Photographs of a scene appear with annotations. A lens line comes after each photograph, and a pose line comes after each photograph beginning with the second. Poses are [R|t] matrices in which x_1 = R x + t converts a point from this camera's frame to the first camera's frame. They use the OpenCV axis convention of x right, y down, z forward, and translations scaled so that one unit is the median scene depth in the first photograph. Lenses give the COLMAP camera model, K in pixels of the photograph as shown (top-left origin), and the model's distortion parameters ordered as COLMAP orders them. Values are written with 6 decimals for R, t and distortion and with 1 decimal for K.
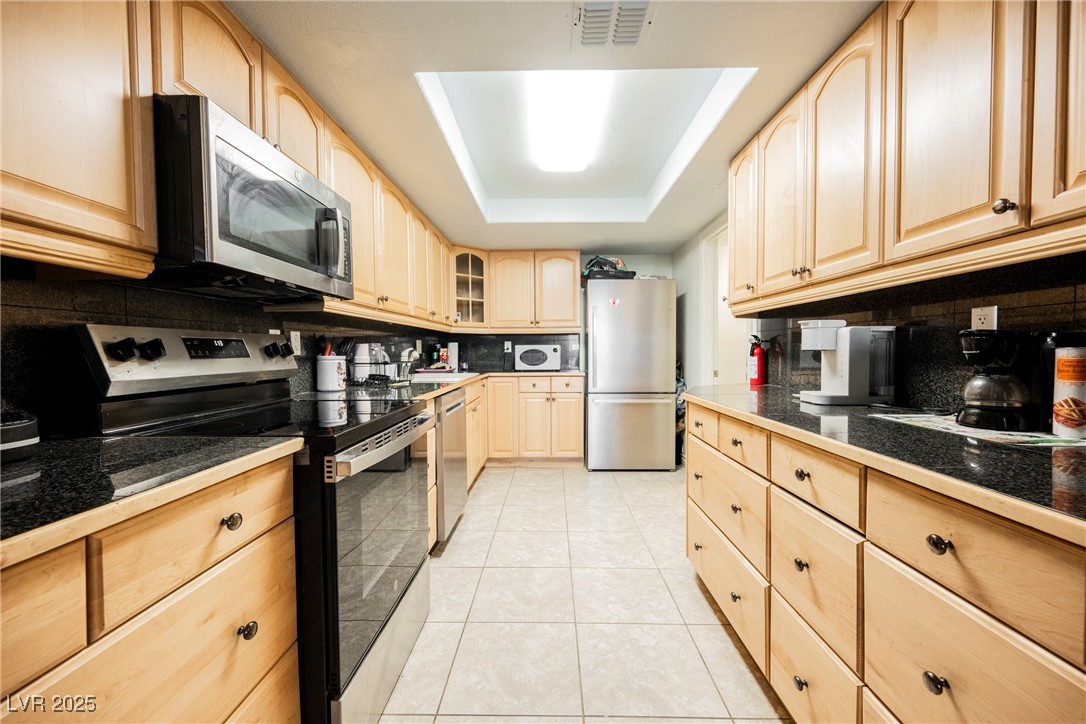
lens RADIAL K [[426.0, 0, 540.7], [0, 426.0, 363.8], [0, 0, 1]] dist [-0.003256, 0.000452]
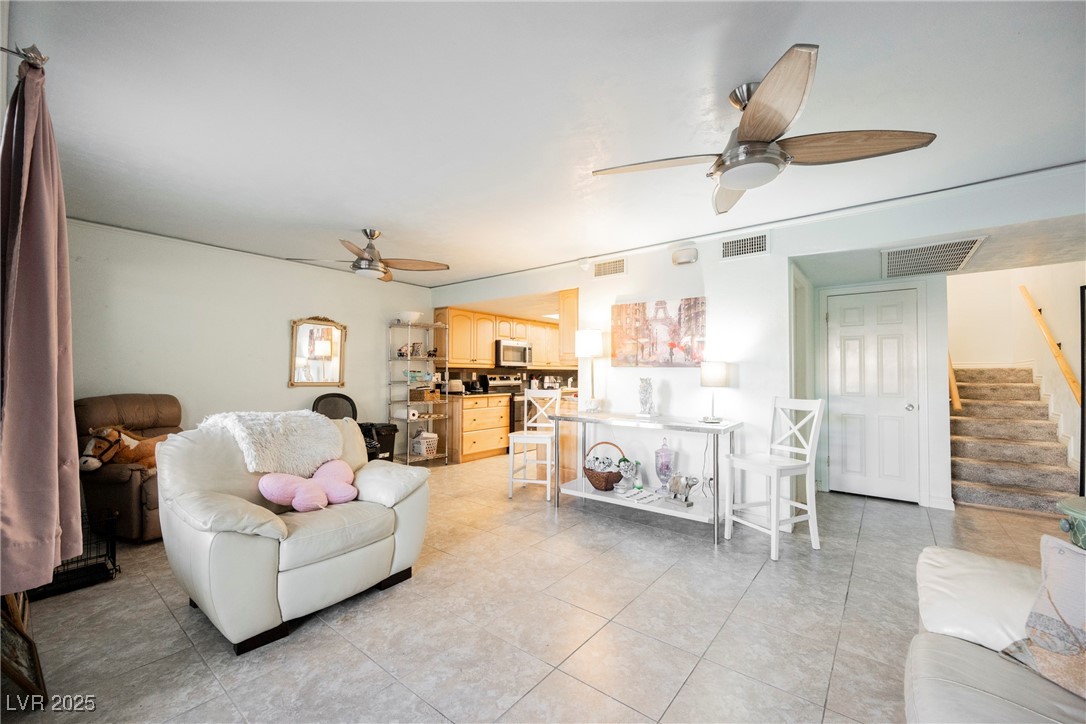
lens RADIAL K [[426.0, 0, 543.8], [0, 426.0, 369.6], [0, 0, 1]] dist [-0.003256, 0.000452]
pose [[0.791309, 0.002444, -0.611412, 1.020674], [-0.026940, 0.999160, -0.030873, 0.000854], [0.610823, 0.040902, 0.790710, -1.029994]]
